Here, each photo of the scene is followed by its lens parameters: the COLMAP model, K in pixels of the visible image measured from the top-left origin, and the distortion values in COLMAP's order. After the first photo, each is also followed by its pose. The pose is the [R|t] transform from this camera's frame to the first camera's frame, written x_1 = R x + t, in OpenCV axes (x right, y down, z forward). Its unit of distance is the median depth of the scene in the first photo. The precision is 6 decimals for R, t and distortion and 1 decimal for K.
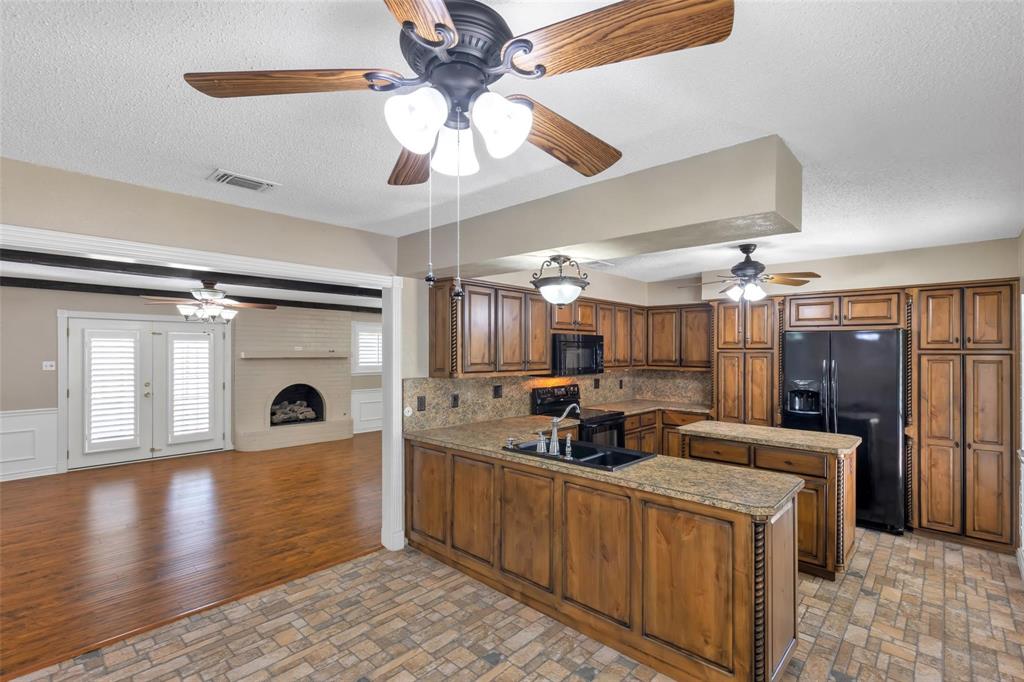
lens RADIAL K [[468.9, 0, 510.4], [0, 468.9, 349.9], [0, 0, 1]] dist [0.002613, 0.000396]
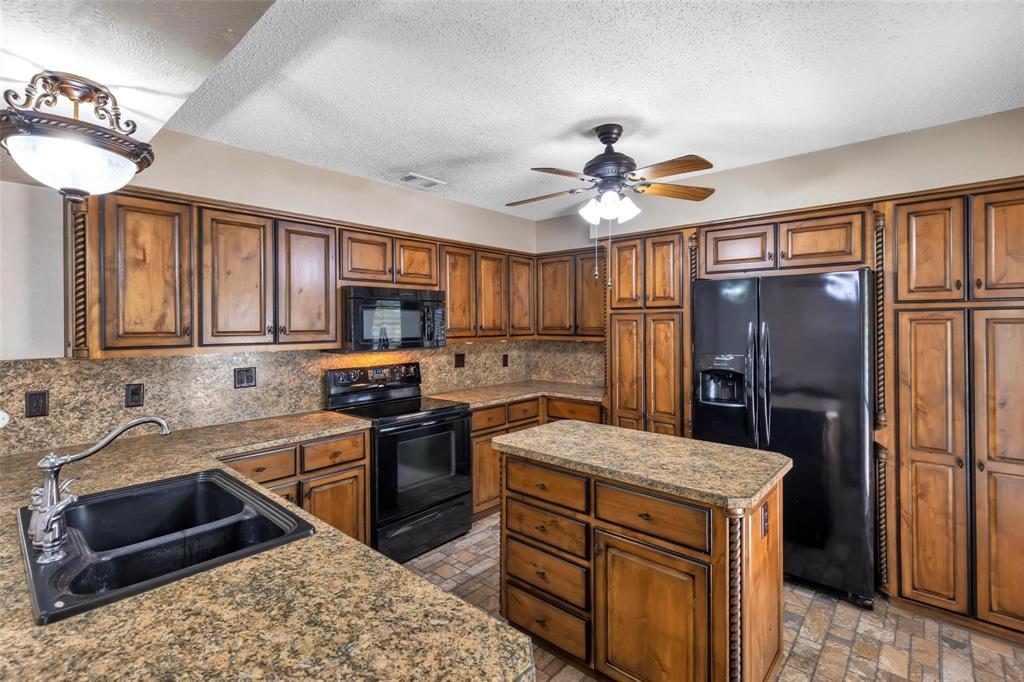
lens RADIAL K [[468.3, 0, 513.5], [0, 468.3, 322.1], [0, 0, 1]] dist [0.002562, 0.000597]
pose [[0.999791, -0.009233, 0.018218, 0.368184], [0.009237, 0.999957, -0.000130, 0.020094], [-0.018216, 0.000298, 0.999834, 0.406911]]
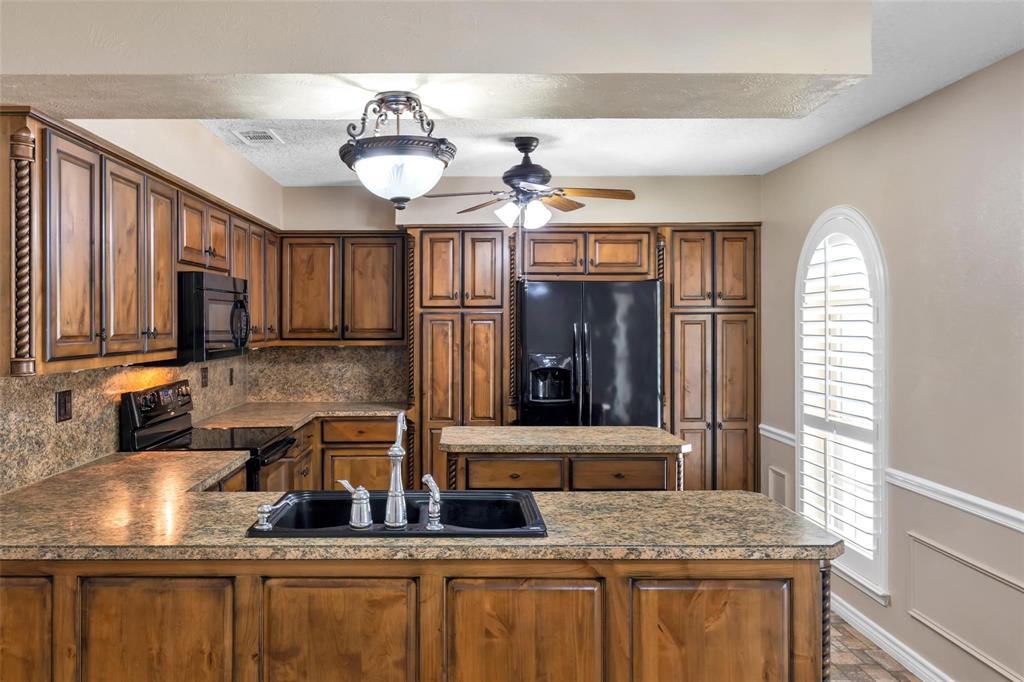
lens RADIAL K [[796.7, 0, 449.5], [0, 796.7, 323.6], [0, 0, 1]] dist [0.003673, 0.004379]
pose [[0.741687, -0.008370, 0.670694, -0.279899], [0.005411, 0.999964, 0.006495, 0.015312], [-0.670724, -0.001188, 0.741706, 0.277838]]
